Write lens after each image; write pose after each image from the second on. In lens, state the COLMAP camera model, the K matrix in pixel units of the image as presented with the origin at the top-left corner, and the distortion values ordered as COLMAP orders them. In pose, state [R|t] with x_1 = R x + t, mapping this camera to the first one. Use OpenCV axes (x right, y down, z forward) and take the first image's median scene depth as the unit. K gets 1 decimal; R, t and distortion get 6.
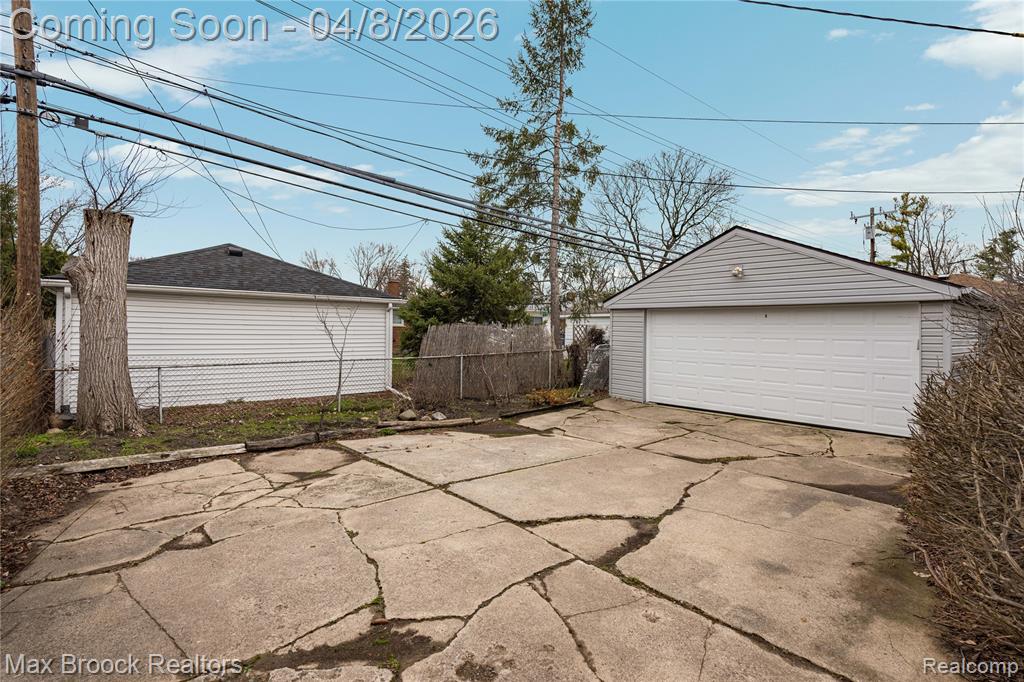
lens RADIAL K [[495.3, 0, 511.8], [0, 495.3, 334.3], [0, 0, 1]] dist [0.002050, 0.000806]
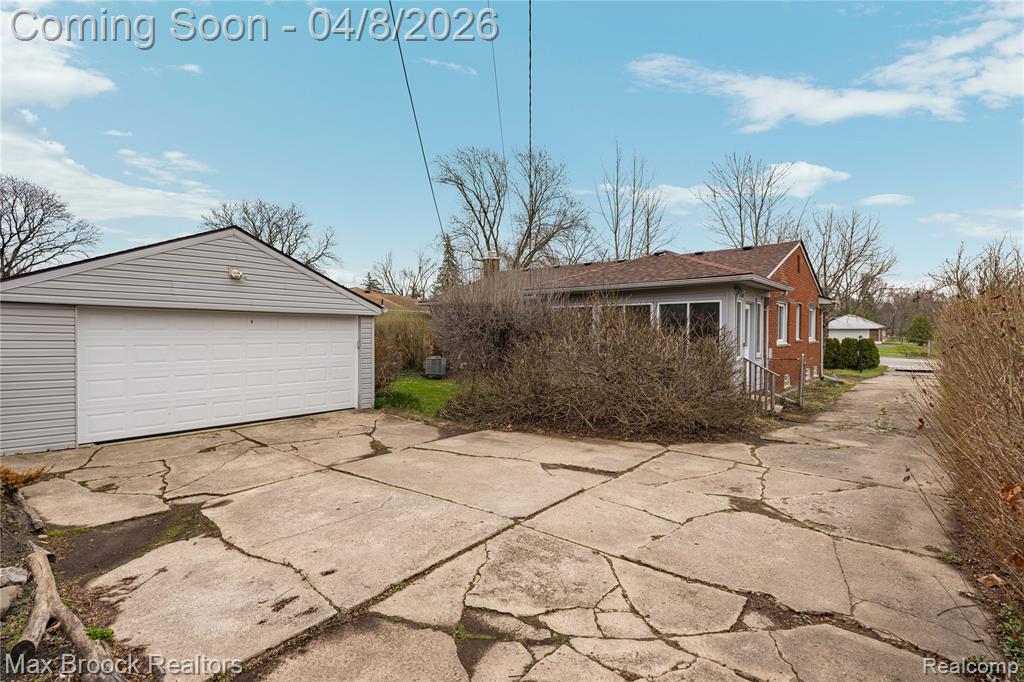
lens RADIAL K [[495.3, 0, 511.8], [0, 495.3, 334.3], [0, 0, 1]] dist [0.002050, 0.000806]
pose [[-0.184576, -0.024636, 0.982510, -0.983035], [0.002238, 0.999673, 0.025486, -0.059079], [-0.982816, 0.006903, -0.184460, 1.115382]]
